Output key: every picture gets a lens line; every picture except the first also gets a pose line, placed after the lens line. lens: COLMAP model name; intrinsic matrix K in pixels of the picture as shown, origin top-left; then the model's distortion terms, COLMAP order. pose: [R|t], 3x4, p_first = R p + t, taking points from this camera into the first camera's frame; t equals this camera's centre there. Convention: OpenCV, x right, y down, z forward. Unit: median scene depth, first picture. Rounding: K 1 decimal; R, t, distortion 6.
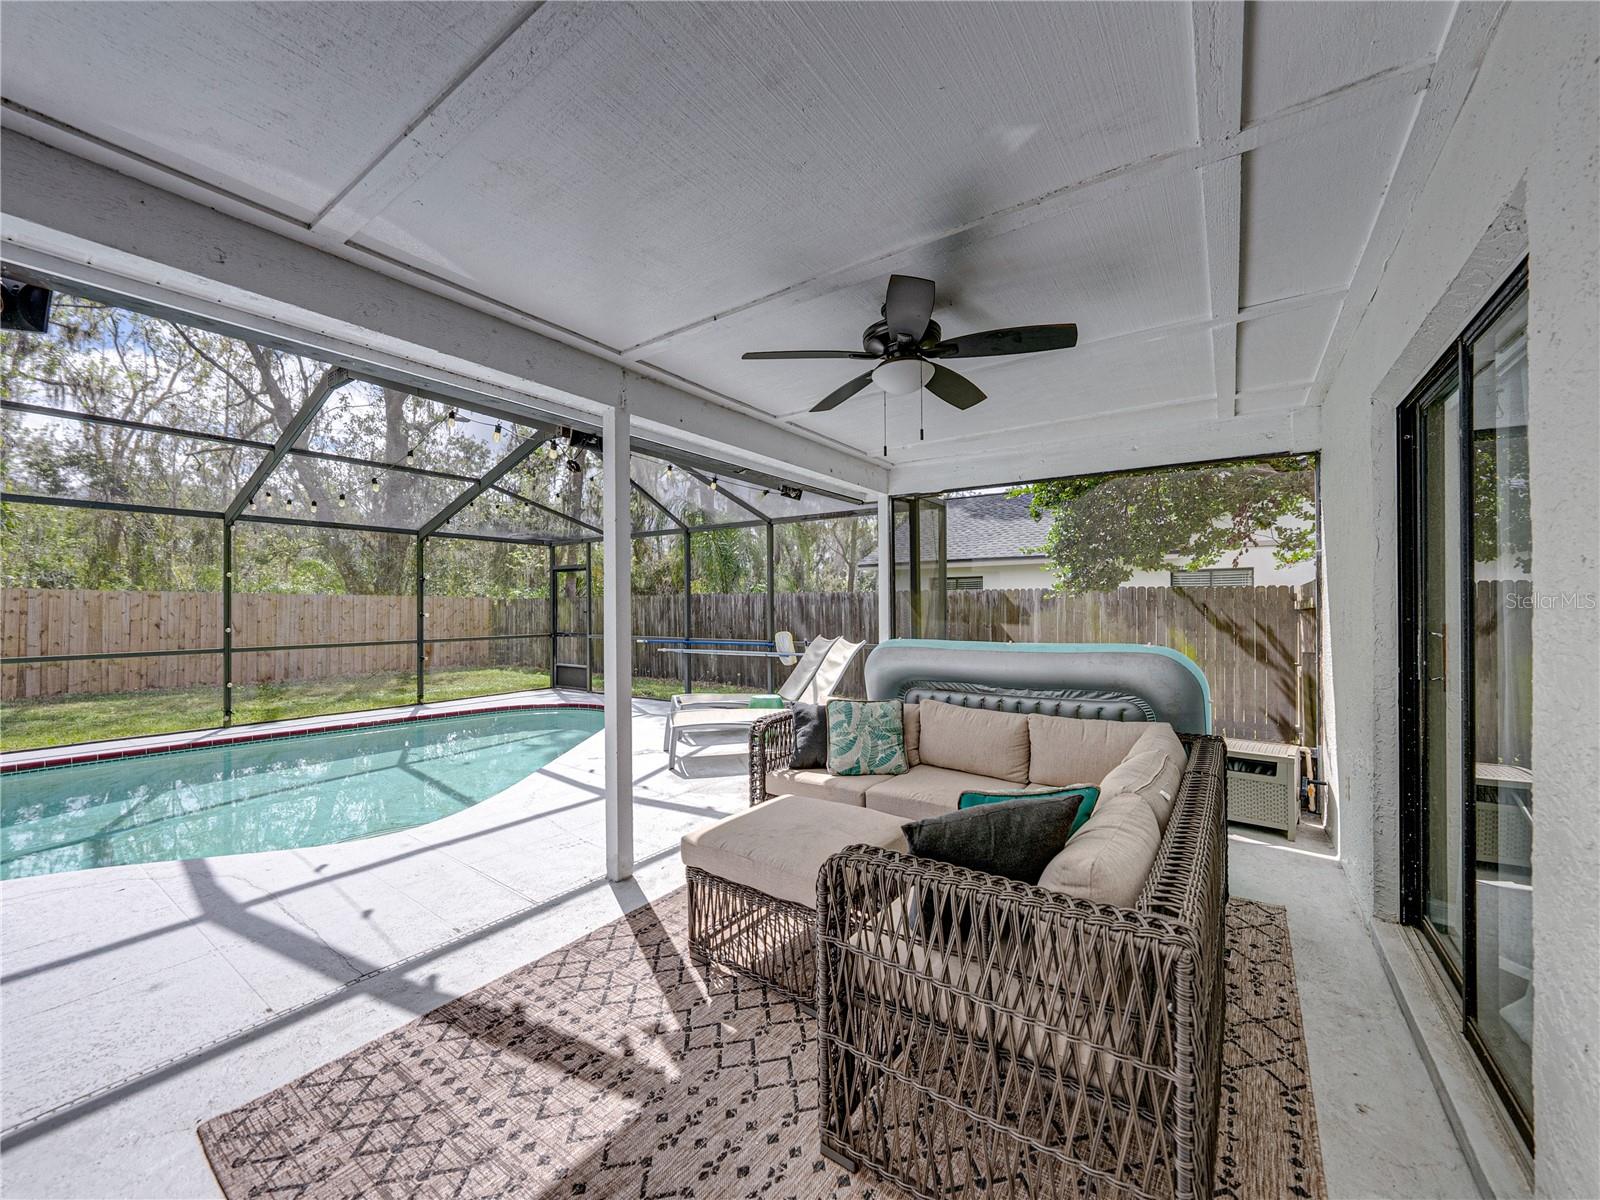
lens RADIAL K [[620.4, 0, 797.9], [0, 620.4, 605.9], [0, 0, 1]] dist [-0.000264, -0.000165]
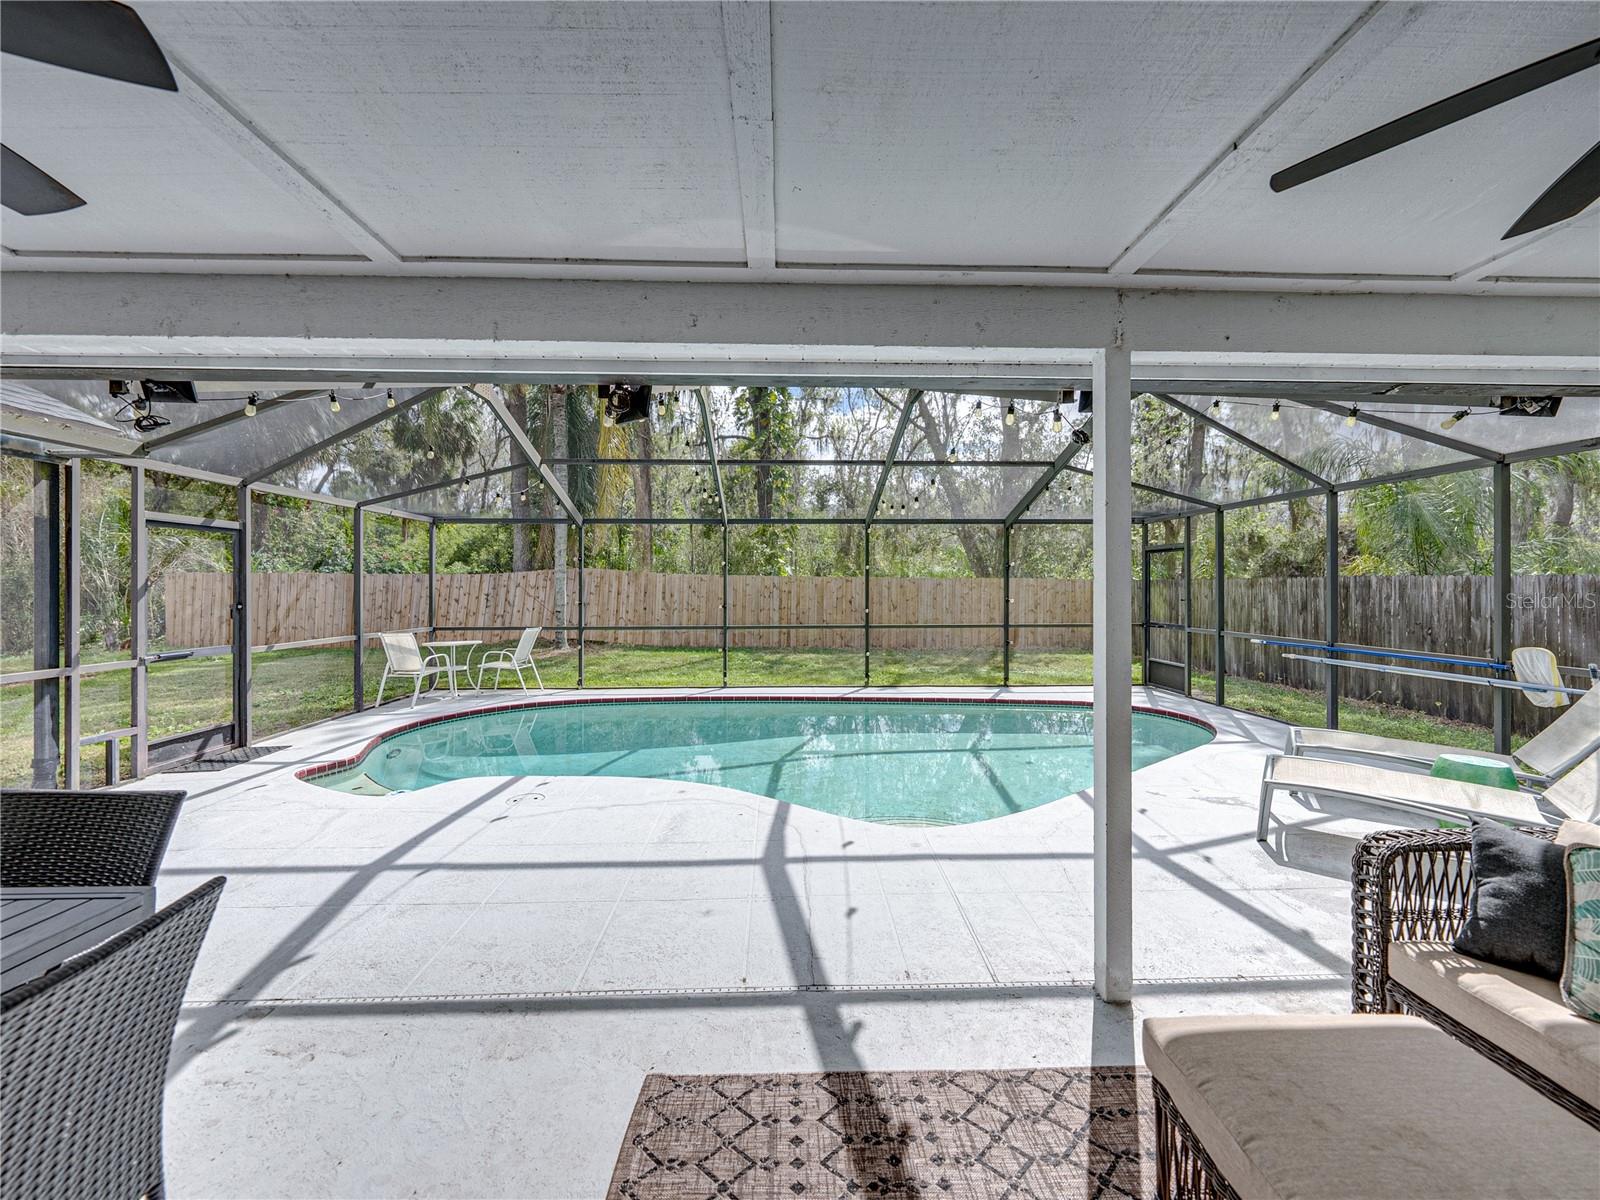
lens RADIAL K [[629.0, 0, 805.3], [0, 629.0, 586.1], [0, 0, 1]] dist [-0.004418, -0.000241]
pose [[0.603377, 0.006065, -0.797433, 0.034366], [-0.000943, 0.999976, 0.006891, -0.020432], [0.797456, -0.003406, 0.603368, 0.120439]]
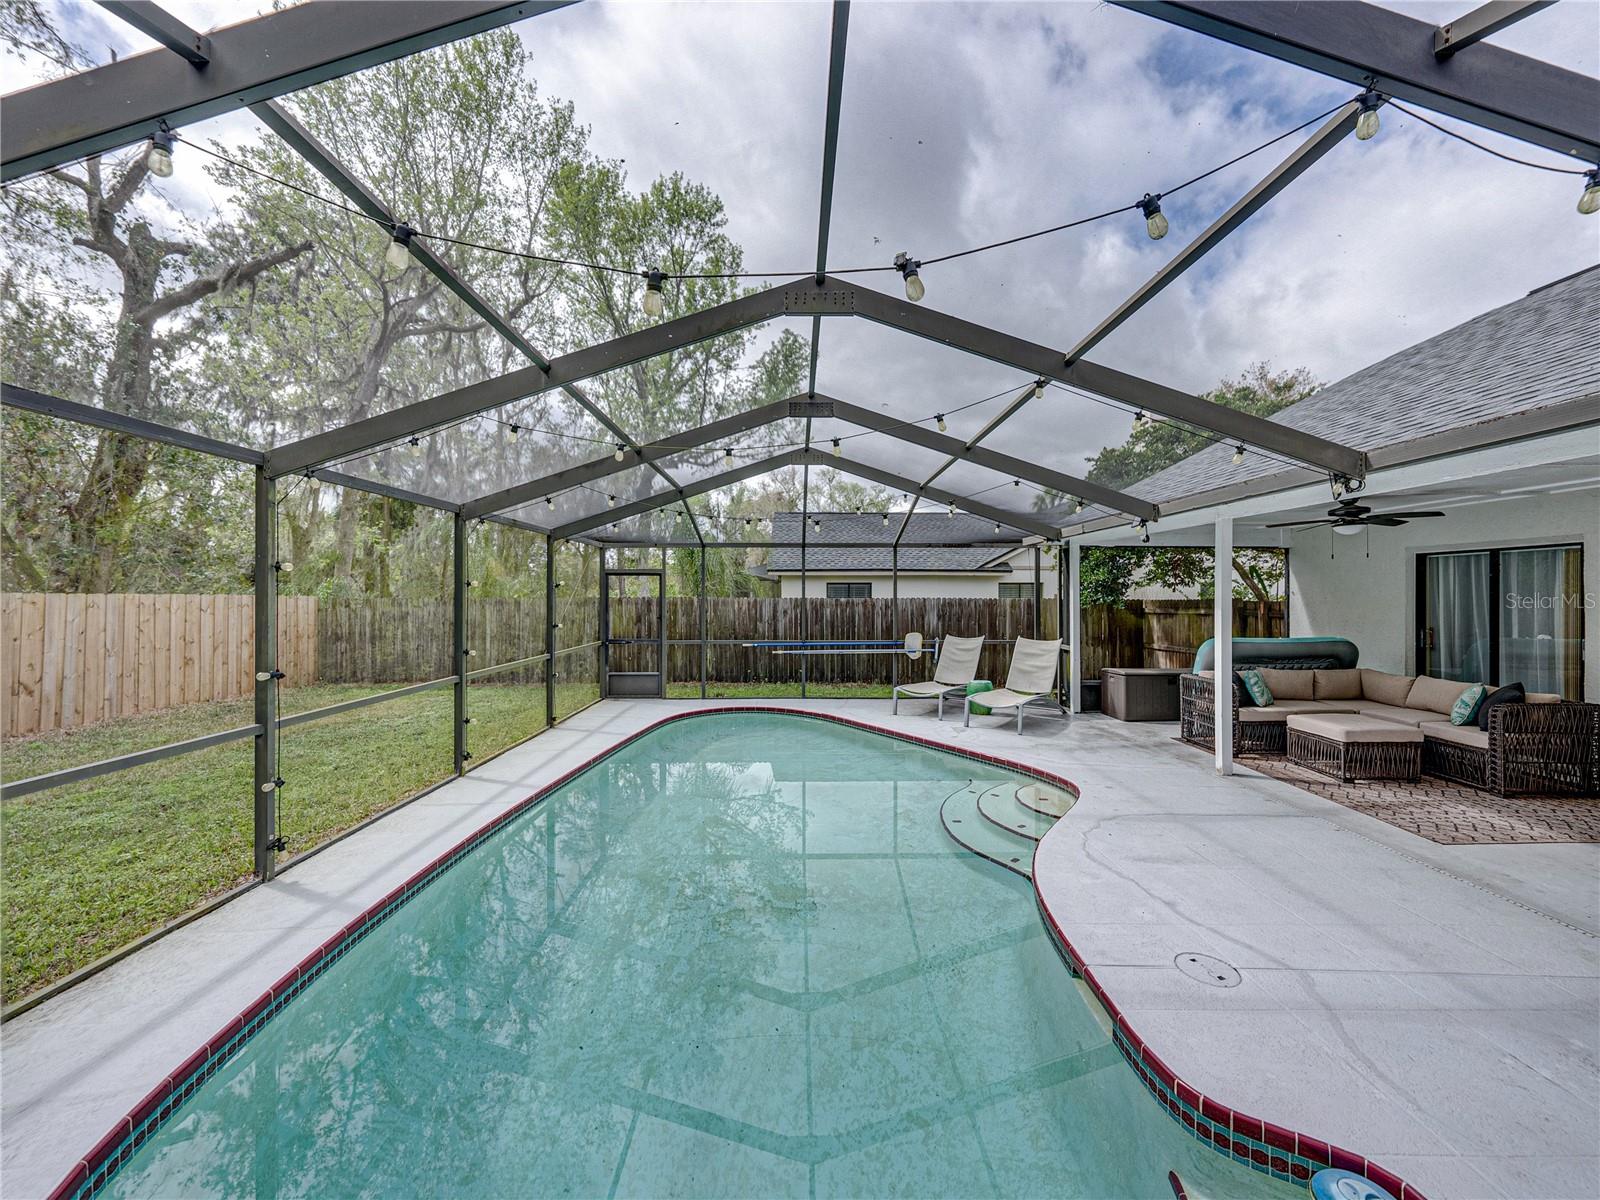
lens RADIAL K [[618.5, 0, 800.5], [0, 618.5, 593.4], [0, 0, 1]] dist [-0.002104, -0.000183]
pose [[0.814781, 0.006727, 0.579730, -1.041493], [-0.004591, 0.999976, -0.005152, -0.035313], [-0.579750, 0.001536, 0.814793, 0.107211]]
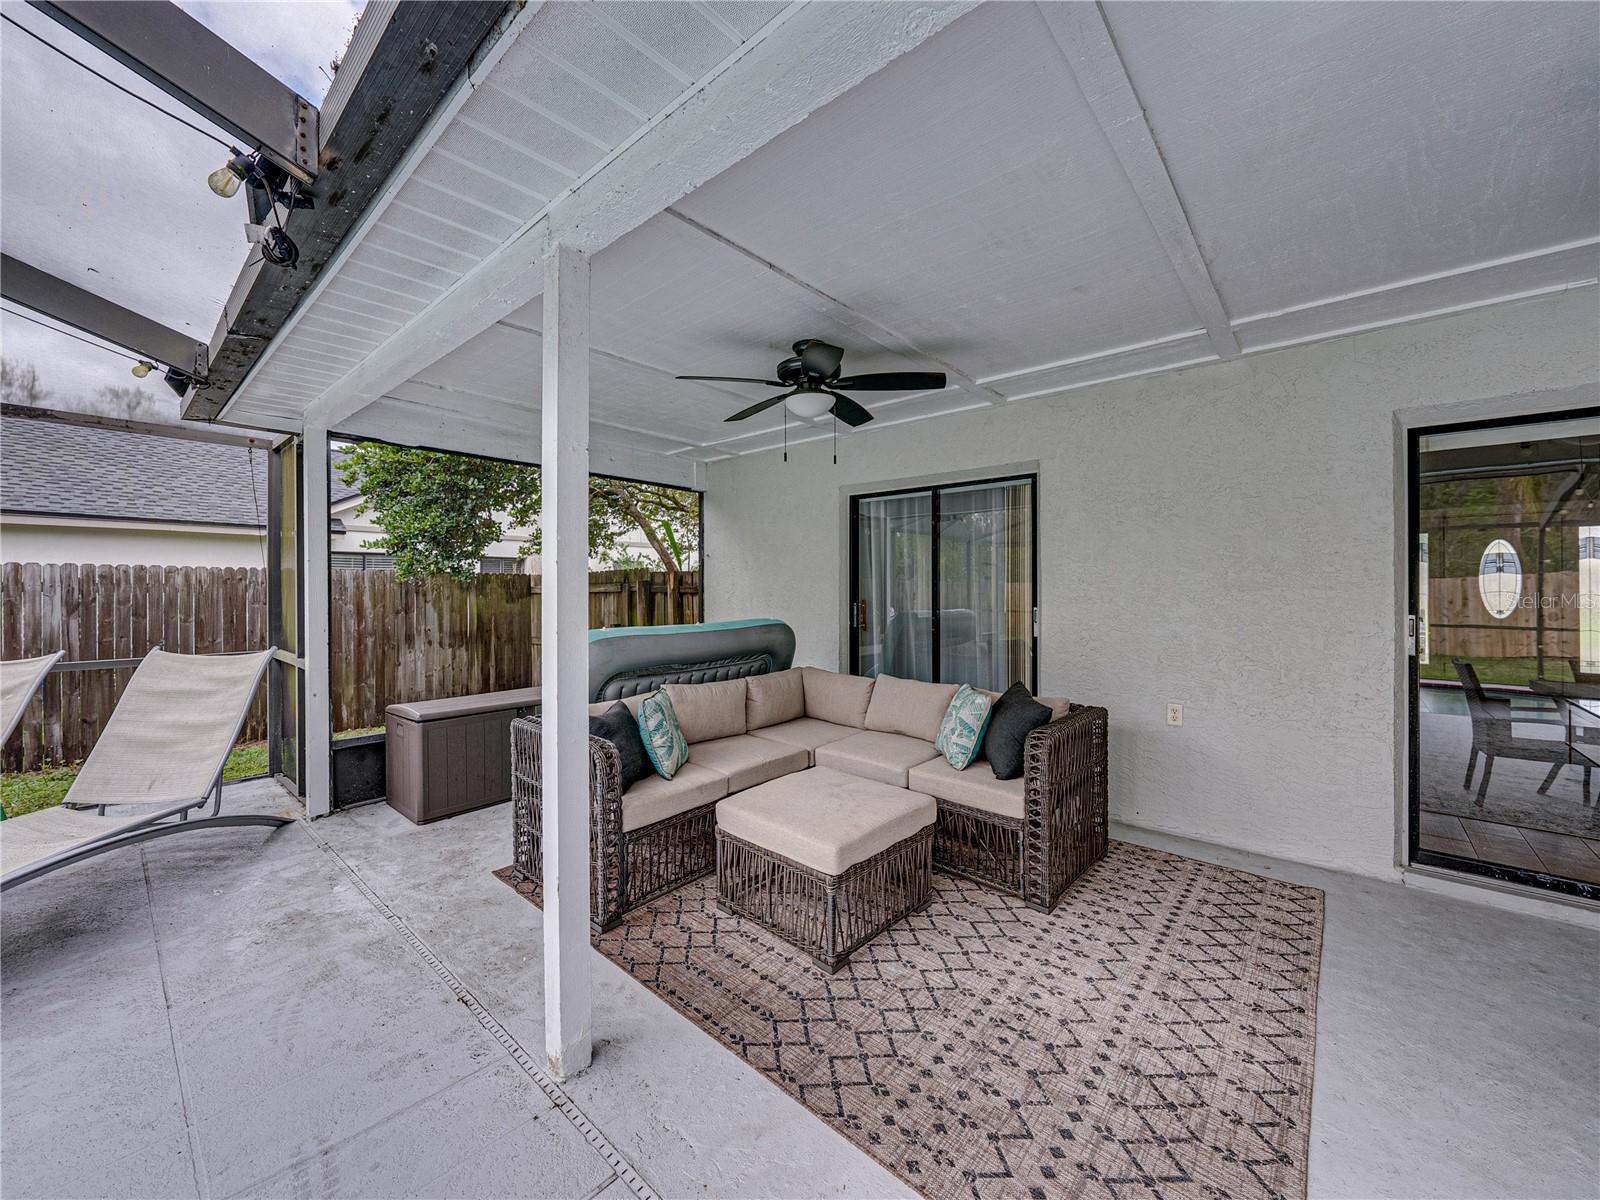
lens RADIAL K [[616.7, 0, 800.4], [0, 616.7, 589.7], [0, 0, 1]] dist [-0.002404, -0.000205]
pose [[0.106605, -0.000813, 0.994301, -0.368490], [-0.000988, 0.999999, 0.000923, -0.002825], [-0.994301, -0.001081, 0.106604, 0.320987]]
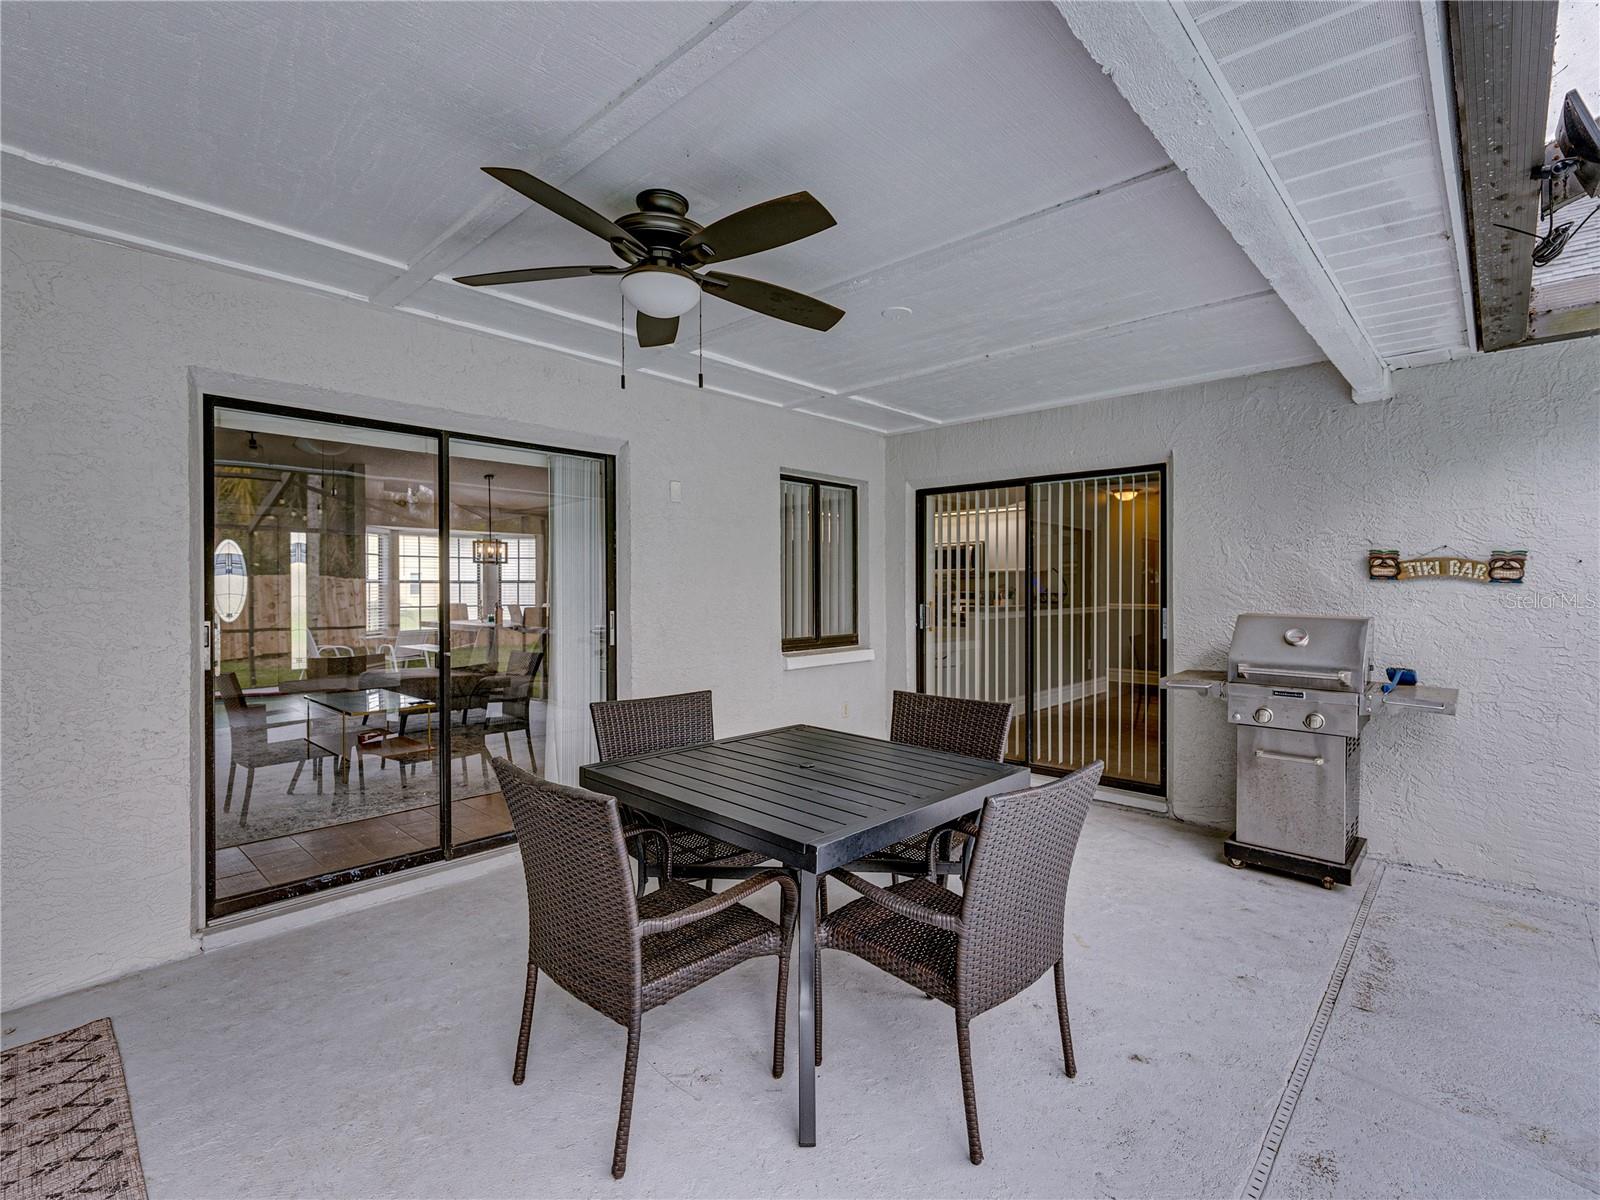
lens RADIAL K [[745.8, 0, 801.4], [0, 745.8, 590.2], [0, 0, 1]] dist [-0.001093, 0.000526]
pose [[-0.989684, 0.004296, 0.143201, -0.300643], [0.004328, 0.999991, -0.000089, -0.001525], [-0.143200, 0.000531, -0.989694, 0.317872]]
